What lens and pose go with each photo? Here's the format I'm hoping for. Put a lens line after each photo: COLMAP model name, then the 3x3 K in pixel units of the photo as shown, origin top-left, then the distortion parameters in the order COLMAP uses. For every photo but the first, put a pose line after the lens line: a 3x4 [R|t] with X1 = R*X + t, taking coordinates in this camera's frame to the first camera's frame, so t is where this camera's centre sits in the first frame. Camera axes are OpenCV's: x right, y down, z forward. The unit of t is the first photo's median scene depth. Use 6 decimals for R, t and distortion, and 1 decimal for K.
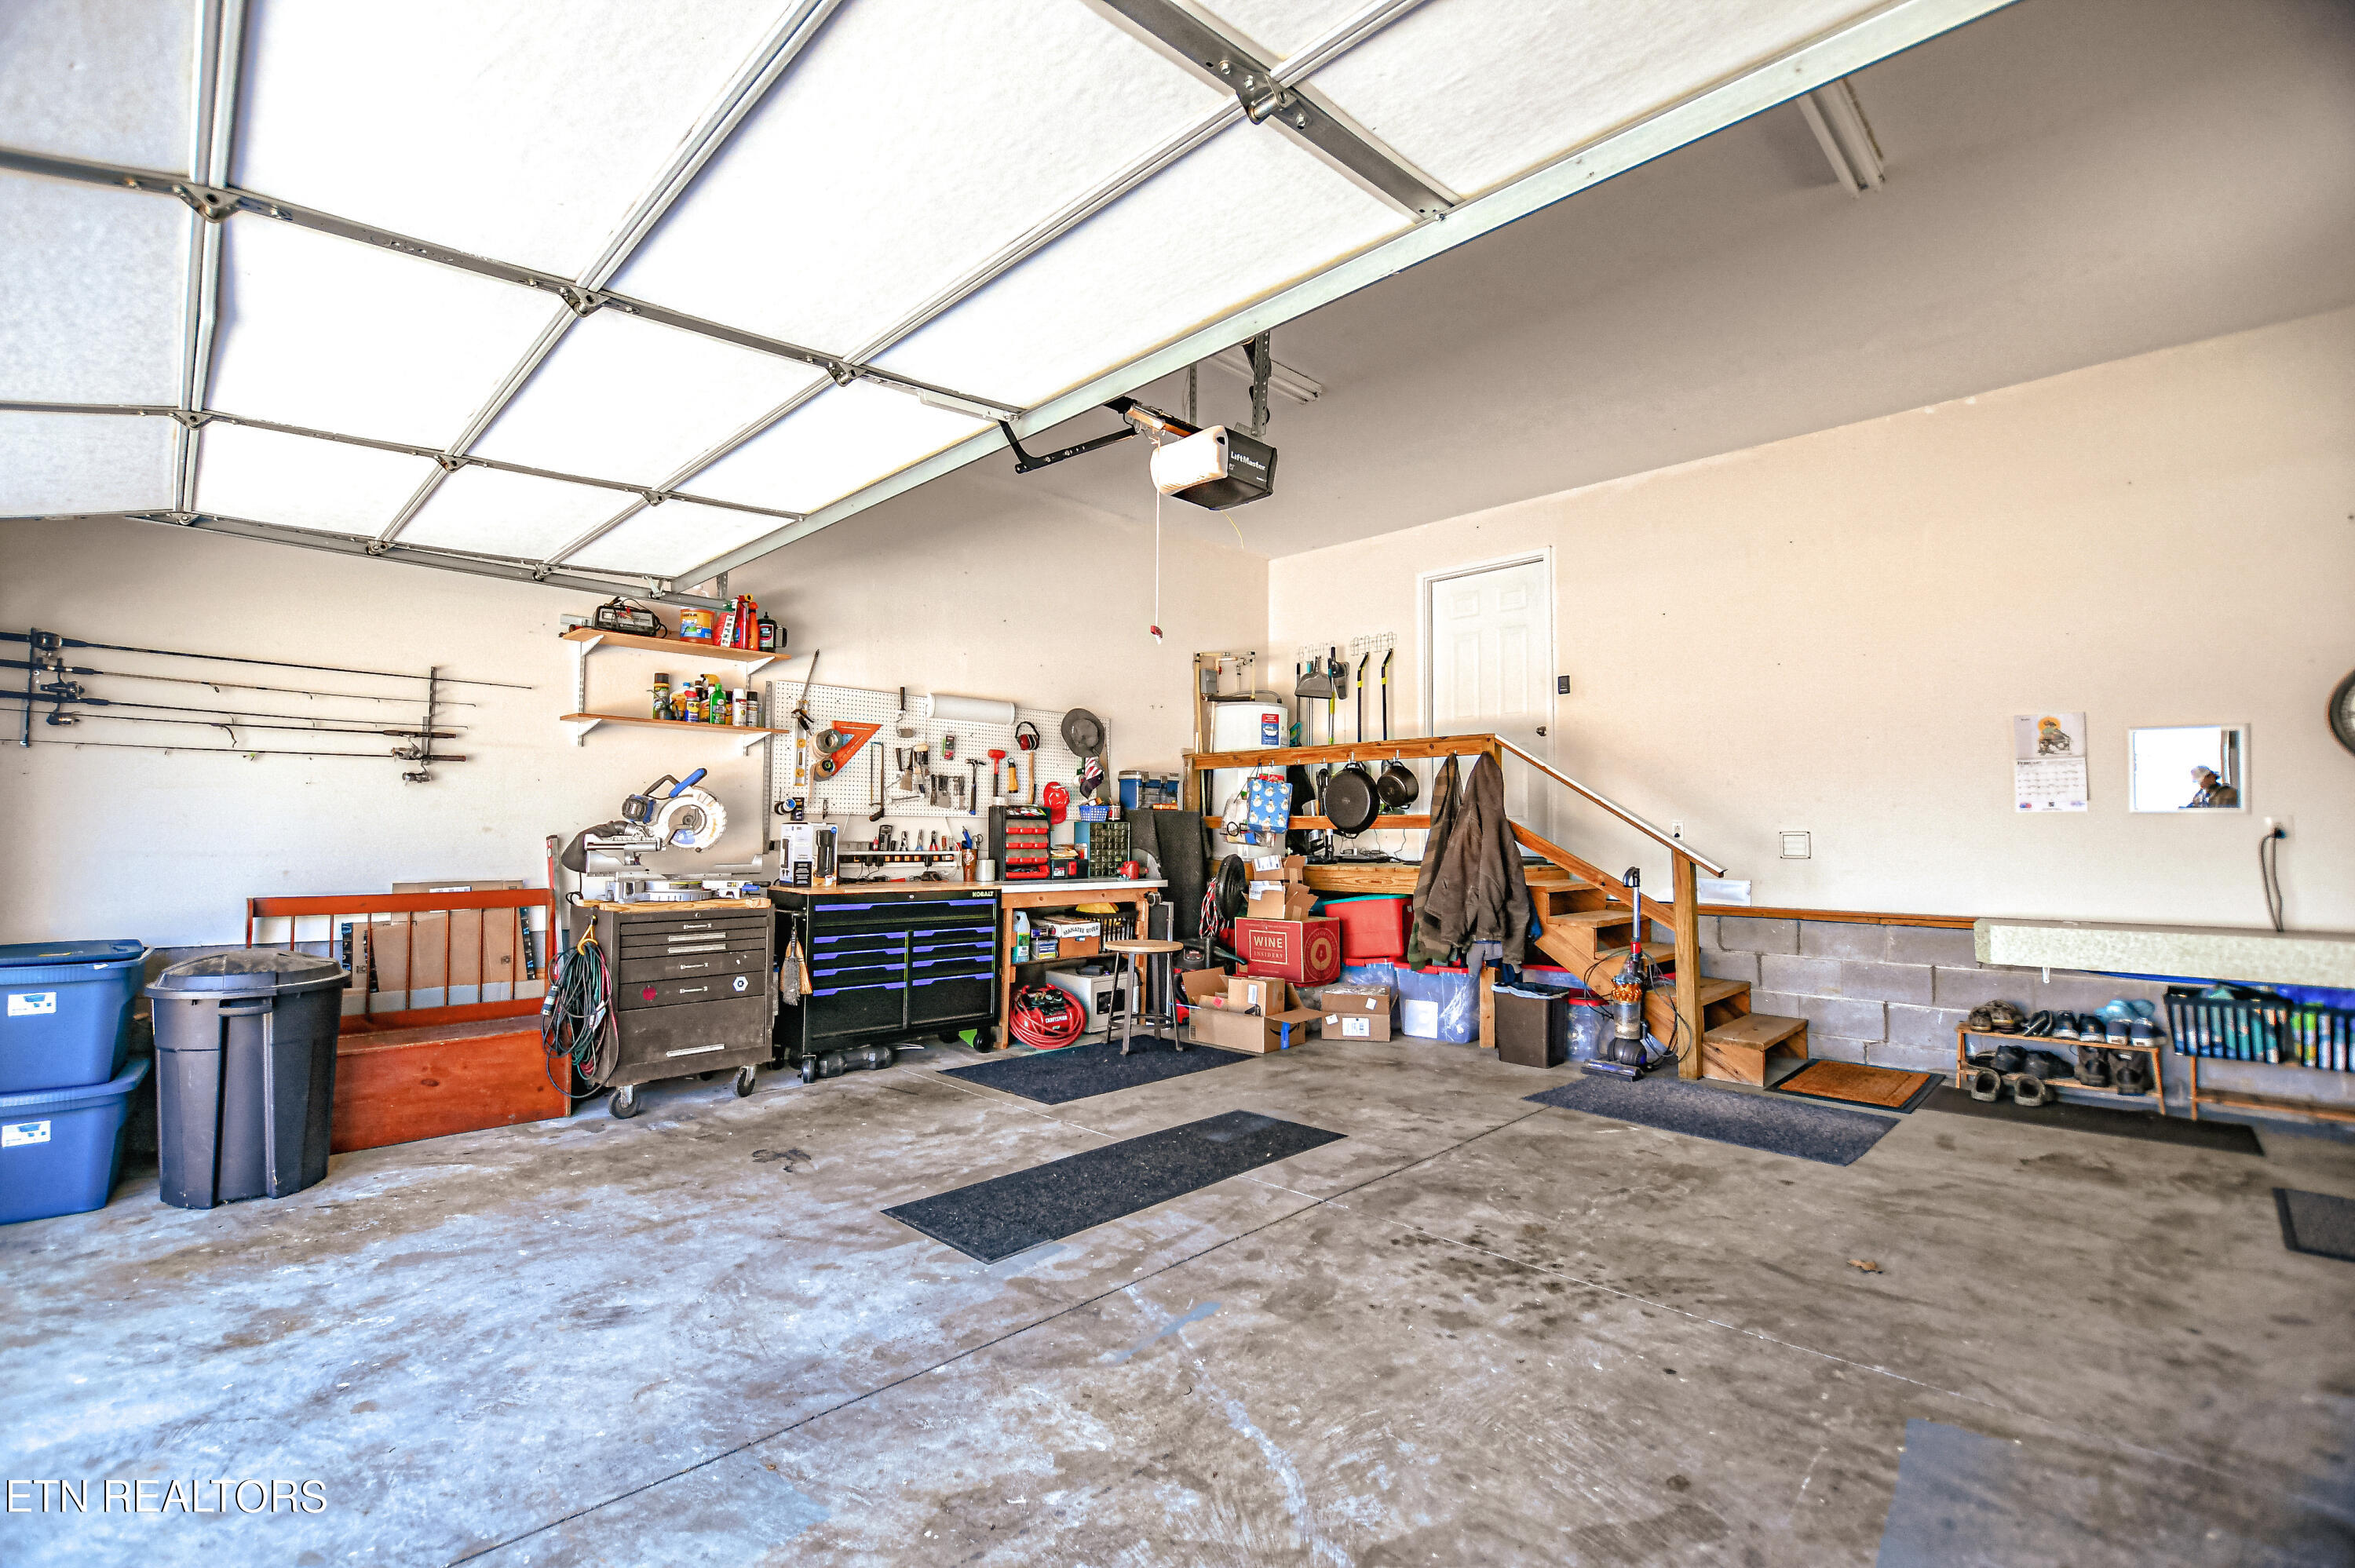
lens RADIAL K [[1037.9, 0, 1155.3], [0, 1037.9, 784.0], [0, 0, 1]] dist [-0.032321, 0.003745]
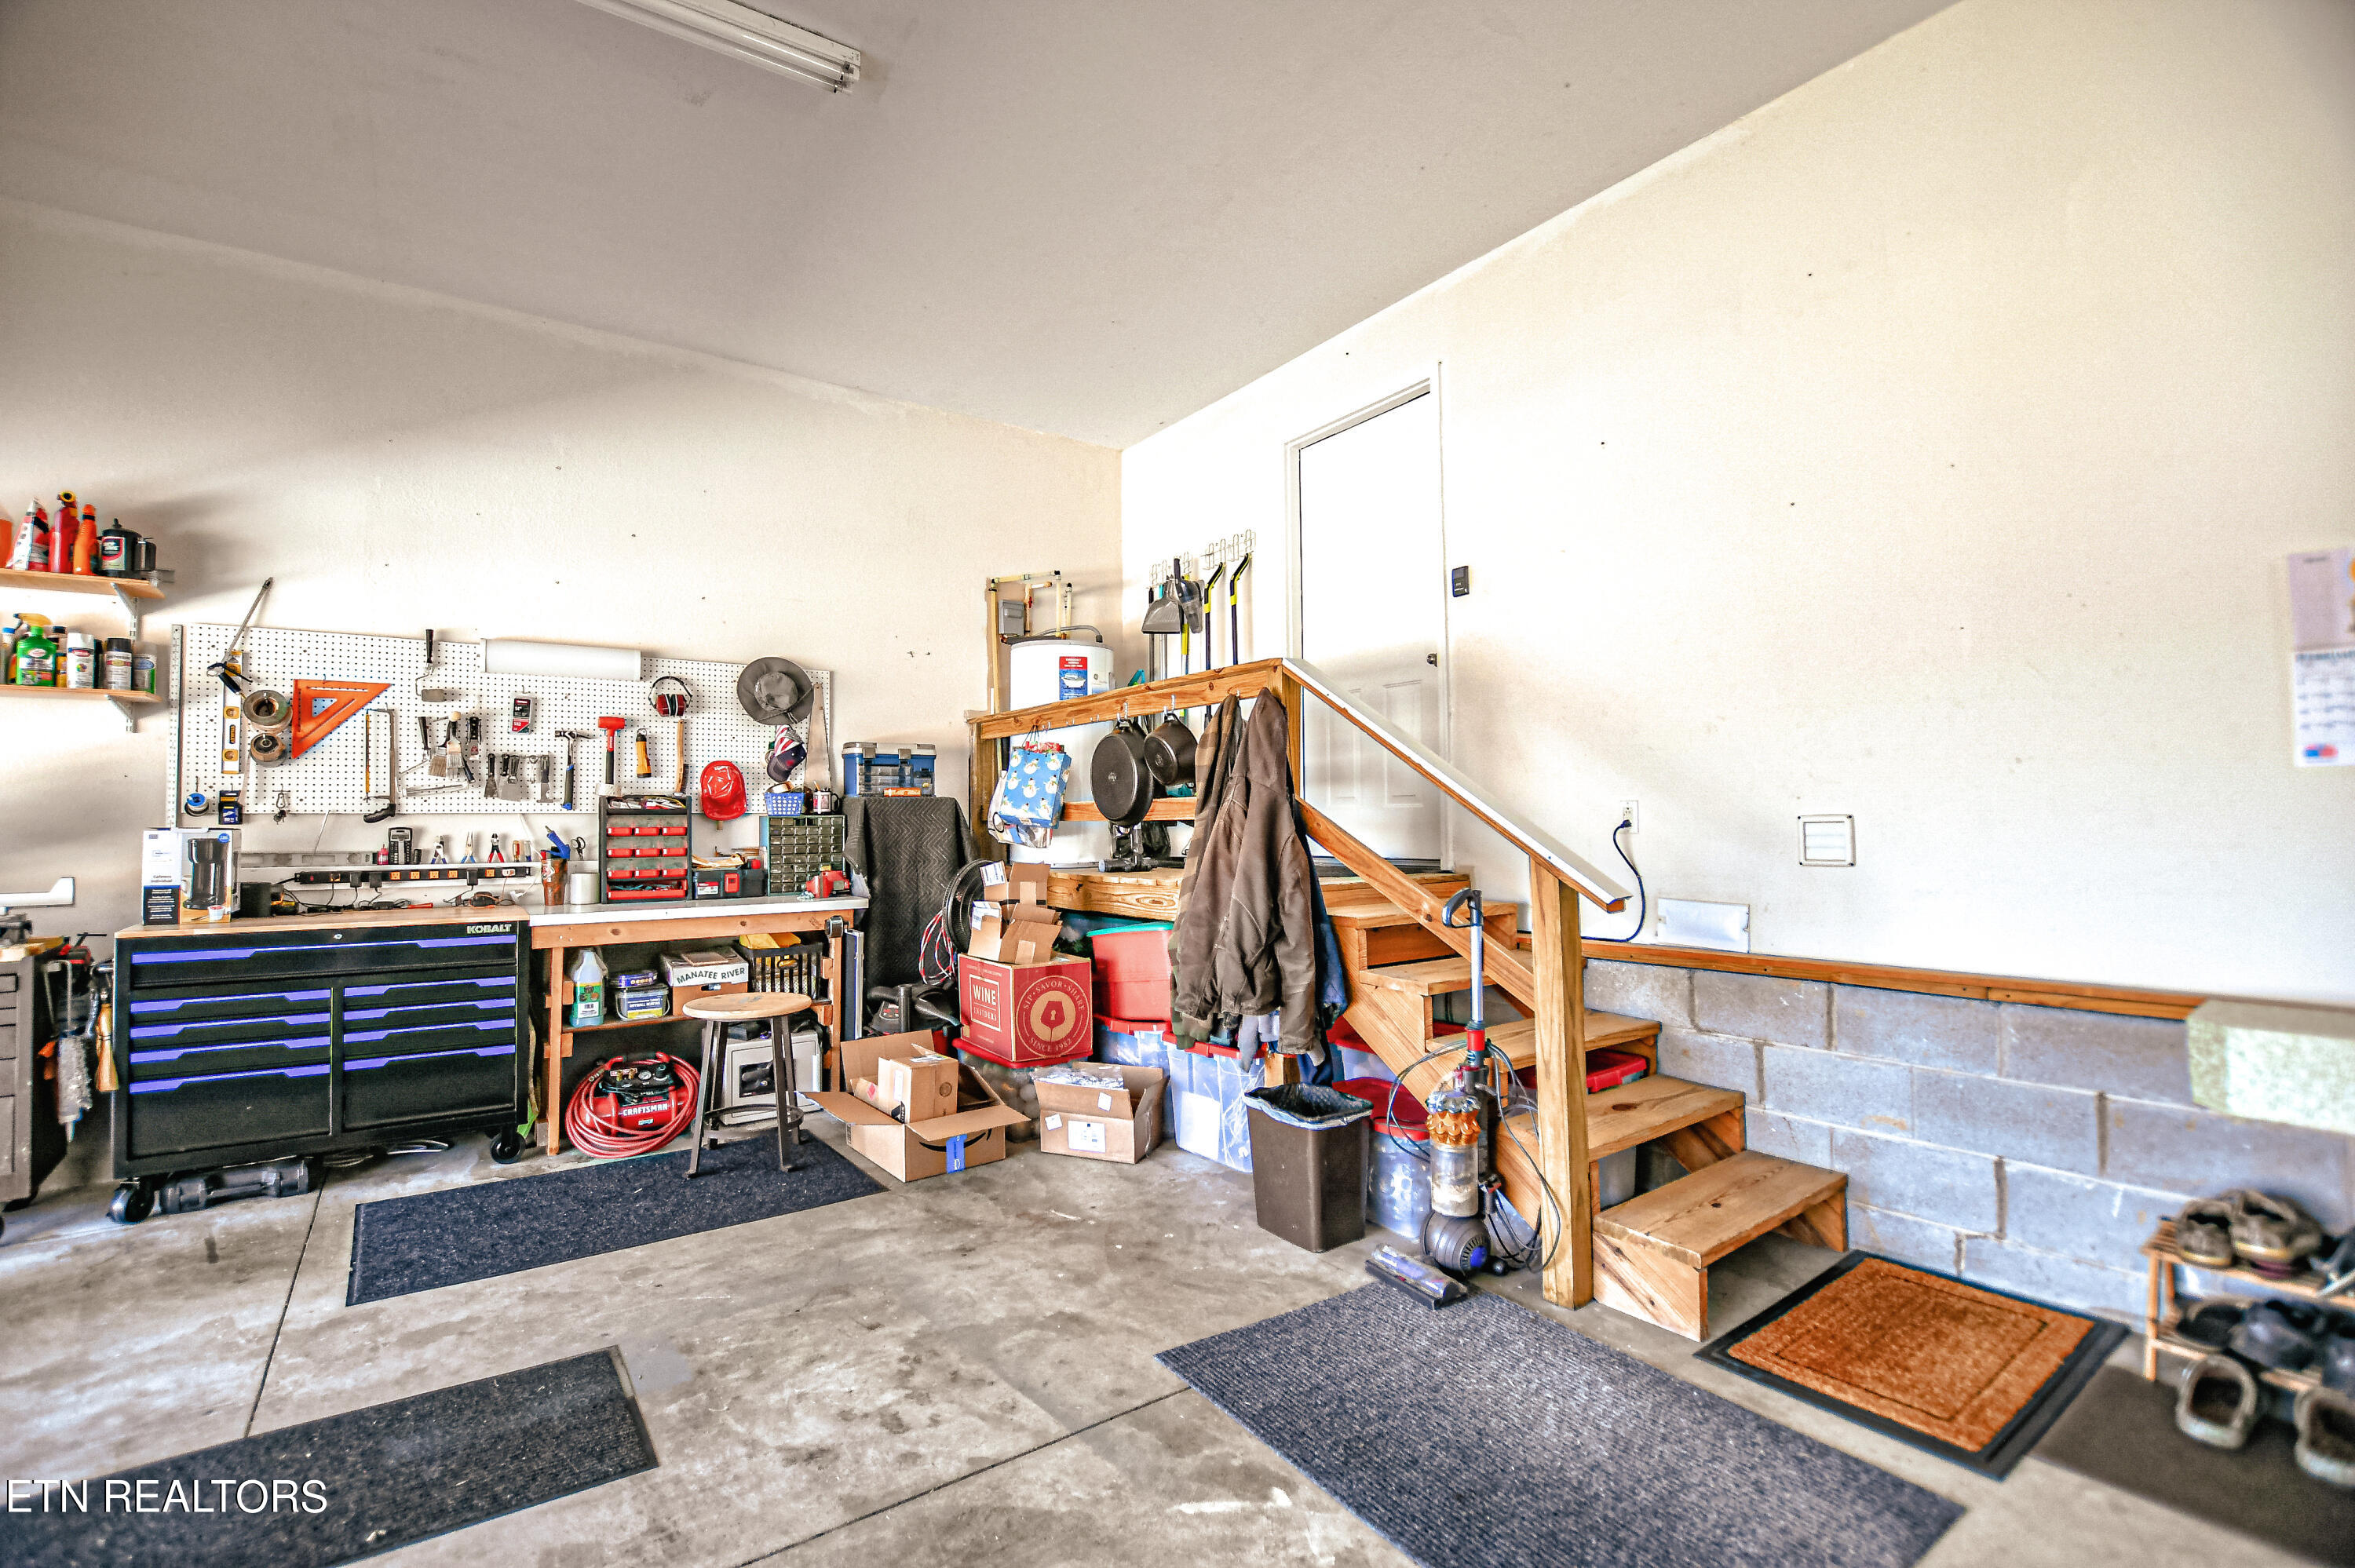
lens RADIAL K [[1037.9, 0, 1155.3], [0, 1037.9, 784.0], [0, 0, 1]] dist [-0.032321, 0.003745]
pose [[0.986284, -0.022556, -0.163508, 0.361720], [0.024820, 0.999622, 0.011817, 0.015108], [0.163180, -0.015713, 0.986471, 0.412285]]
